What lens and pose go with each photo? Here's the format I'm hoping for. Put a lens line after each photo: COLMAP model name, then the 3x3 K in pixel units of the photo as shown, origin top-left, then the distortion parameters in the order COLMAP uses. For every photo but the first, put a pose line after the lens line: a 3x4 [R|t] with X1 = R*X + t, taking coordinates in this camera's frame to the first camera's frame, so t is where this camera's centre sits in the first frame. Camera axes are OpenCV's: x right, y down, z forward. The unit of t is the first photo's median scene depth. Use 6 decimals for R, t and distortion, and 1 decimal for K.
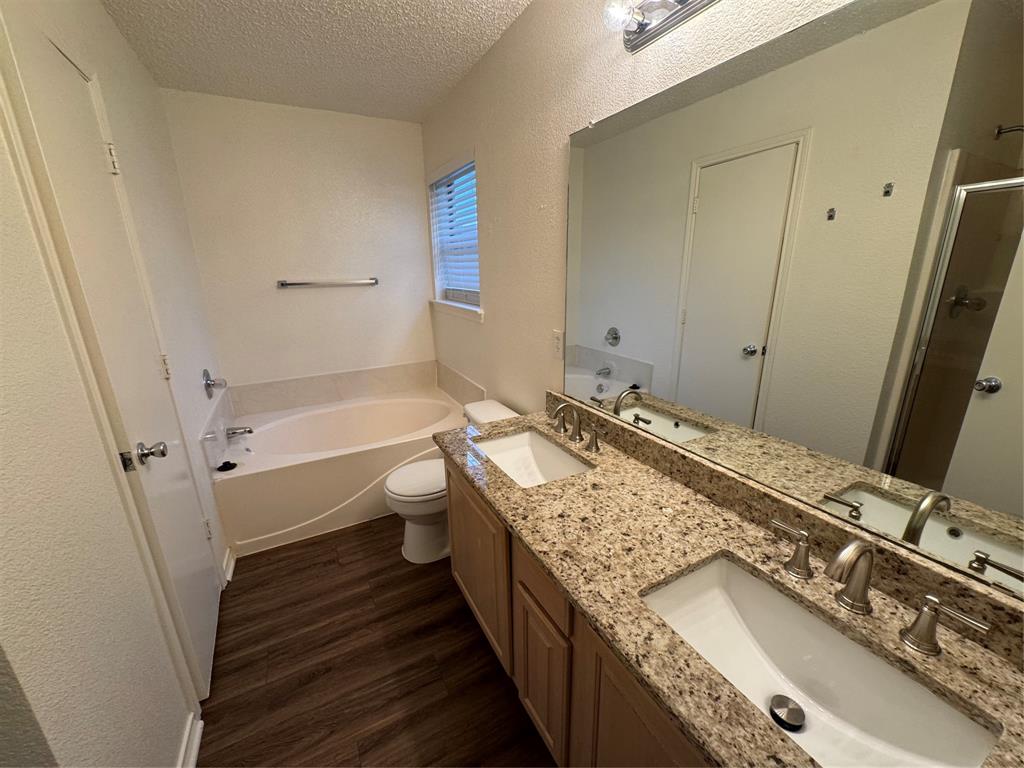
lens RADIAL K [[409.9, 0, 512.9], [0, 409.9, 385.6], [0, 0, 1]] dist [-0.002002, -0.000042]
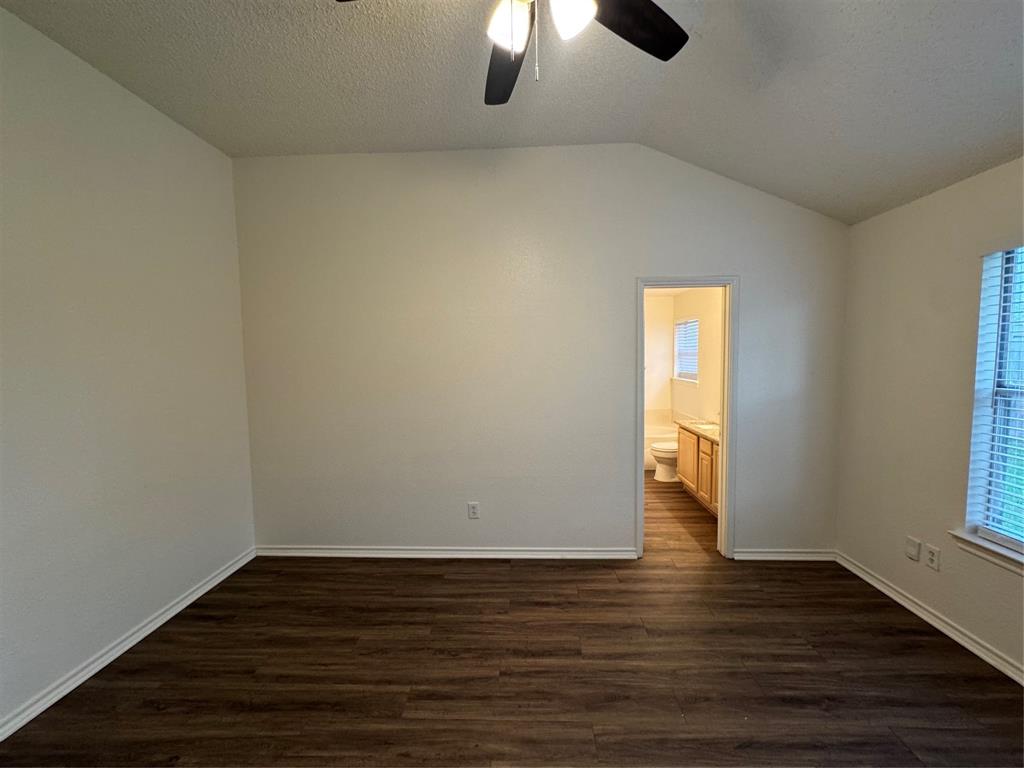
lens RADIAL K [[409.9, 0, 512.9], [0, 409.9, 385.6], [0, 0, 1]] dist [-0.002002, -0.000042]
pose [[0.863092, 0.037039, -0.503687, 0.302934], [-0.138868, 0.976271, -0.166167, 0.586996], [0.485580, 0.213364, 0.847755, -2.308747]]
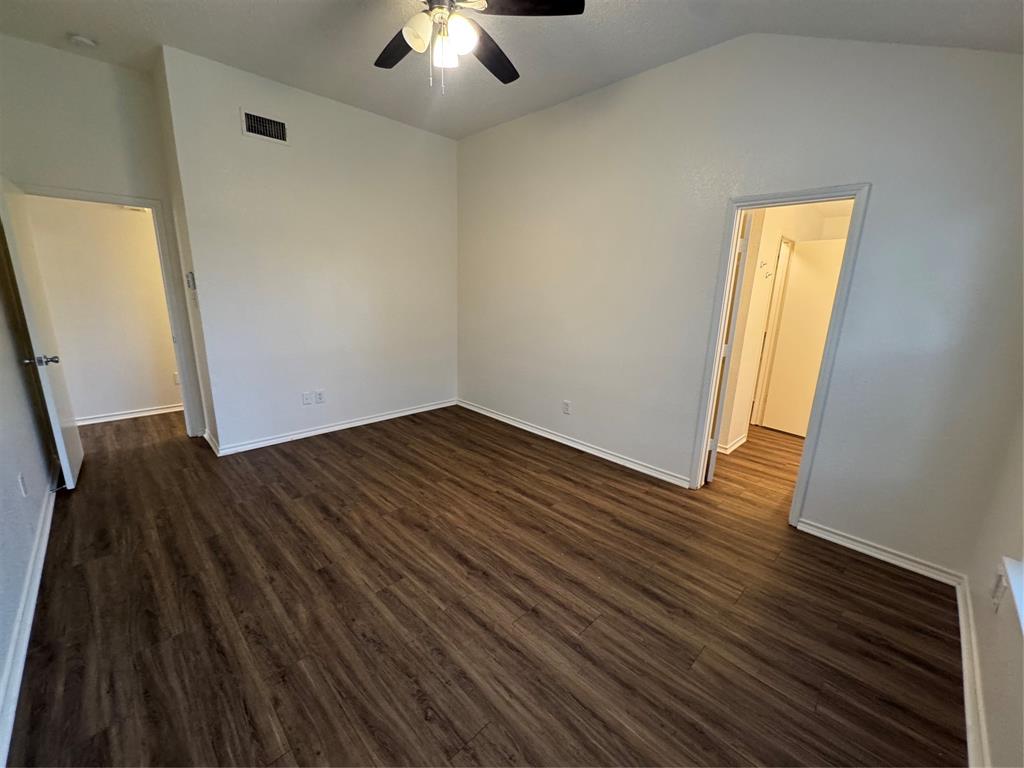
lens RADIAL K [[411.8, 0, 512.0], [0, 411.8, 384.0], [0, 0, 1]] dist [-0.000686, -0.000042]
pose [[0.284103, 0.244466, -0.927104, 1.465584], [-0.301173, 0.940760, 0.155775, 0.437137], [0.910264, 0.234962, 0.340899, -1.723554]]
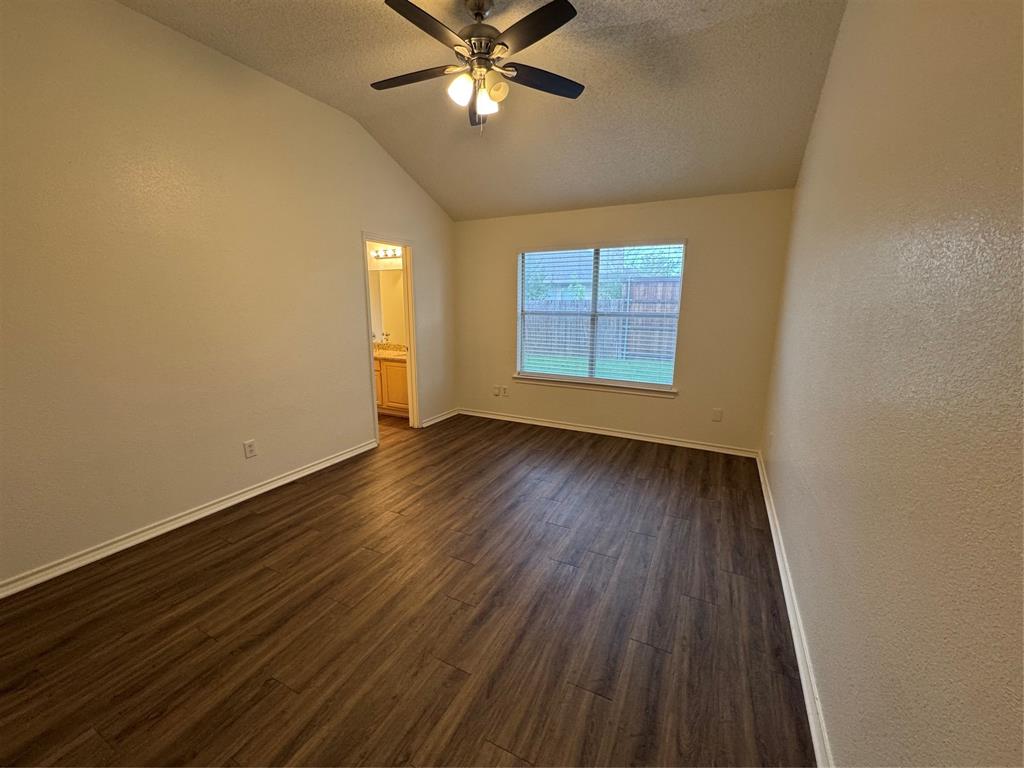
lens RADIAL K [[409.9, 0, 512.9], [0, 409.9, 385.6], [0, 0, 1]] dist [-0.002002, -0.000042]
pose [[0.819043, -0.094690, 0.565865, -1.017537], [0.144314, 0.988577, -0.043459, 0.868847], [-0.555286, 0.117257, 0.823352, -2.975684]]
